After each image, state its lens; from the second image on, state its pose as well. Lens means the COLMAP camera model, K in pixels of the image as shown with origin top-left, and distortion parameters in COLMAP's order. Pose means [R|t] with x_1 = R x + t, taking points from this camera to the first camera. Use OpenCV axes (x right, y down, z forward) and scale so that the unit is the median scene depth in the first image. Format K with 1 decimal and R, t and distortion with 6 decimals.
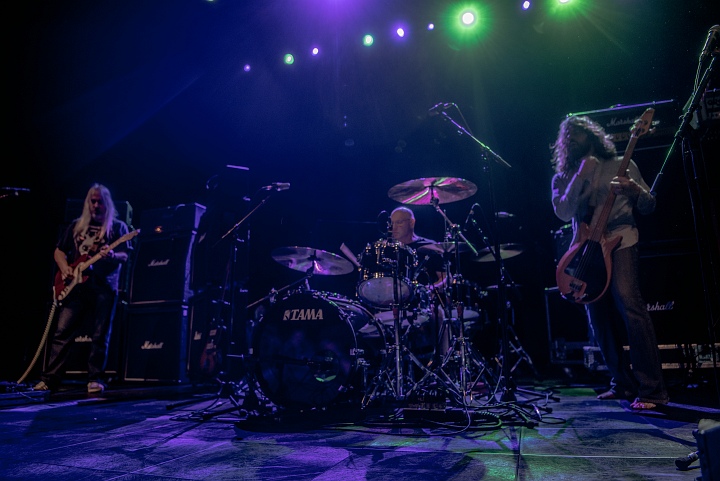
lens RADIAL K [[498.6, 0, 362.5], [0, 498.6, 237.2], [0, 0, 1]] dist [-0.067064, 0.008812]
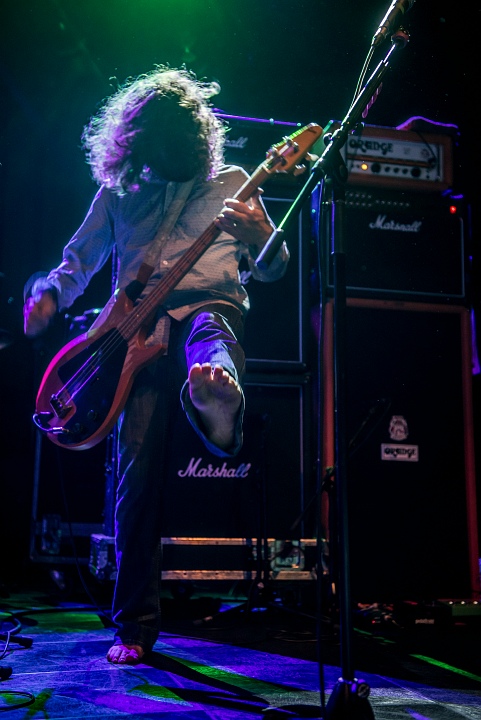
lens RADIAL K [[829.8, 0, 240.6], [0, 829.8, 355.0], [0, 0, 1]] dist [0.057055, 0.000000]
pose [[0.833547, 0.125993, 0.537889, 0.076019], [-0.148166, 0.988960, -0.002042, 0.005662], [-0.532208, -0.077995, 0.843013, 0.172061]]
